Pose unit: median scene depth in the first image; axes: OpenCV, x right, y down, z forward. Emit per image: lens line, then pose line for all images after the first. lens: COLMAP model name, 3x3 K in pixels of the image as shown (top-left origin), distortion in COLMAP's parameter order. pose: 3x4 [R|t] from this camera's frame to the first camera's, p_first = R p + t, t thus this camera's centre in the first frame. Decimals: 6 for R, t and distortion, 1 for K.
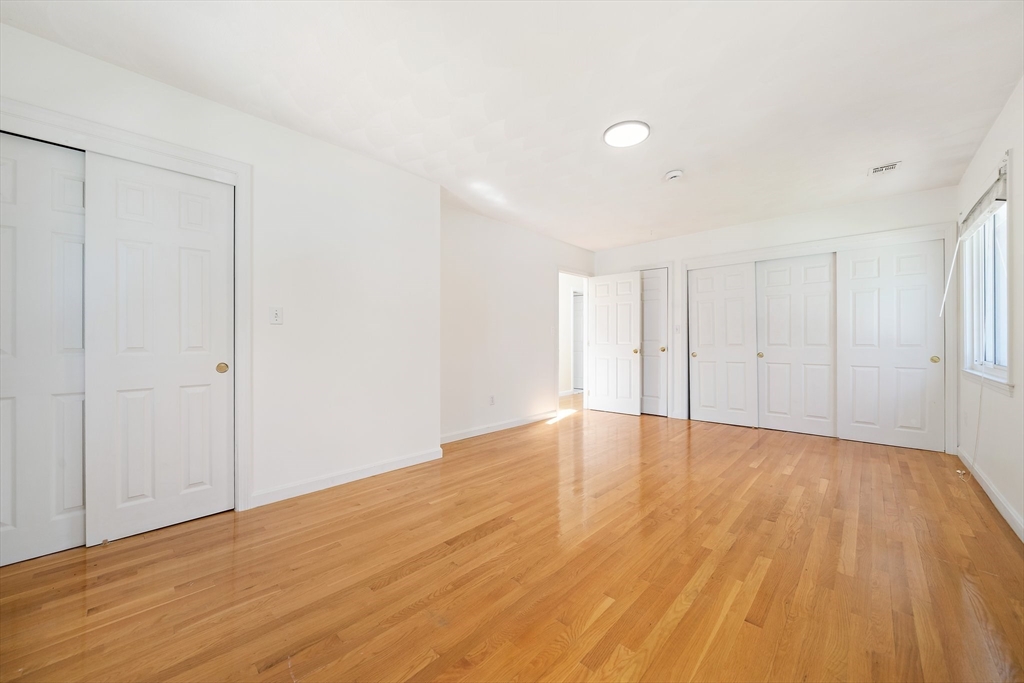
lens RADIAL K [[378.8, 0, 511.7], [0, 378.8, 340.9], [0, 0, 1]] dist [-0.001091, -0.000149]
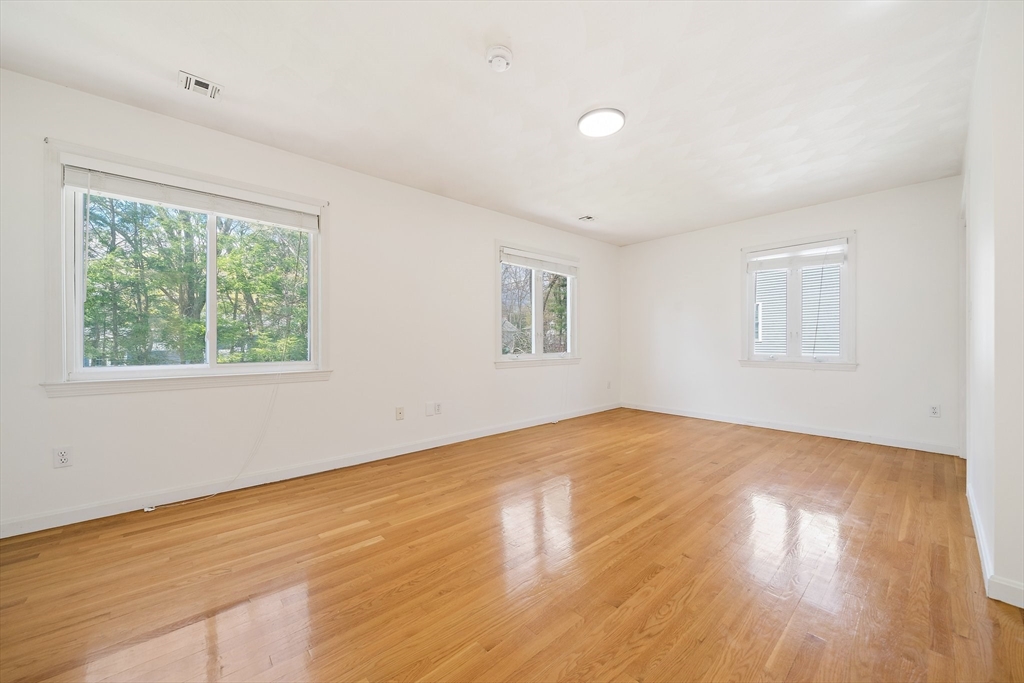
lens RADIAL K [[378.8, 0, 512.6], [0, 378.8, 341.3], [0, 0, 1]] dist [-0.001091, -0.000149]
pose [[-0.996187, 0.001432, 0.087232, 0.509938], [0.001544, 0.999998, 0.001220, 0.005524], [-0.087230, 0.001350, -0.996187, 2.274343]]
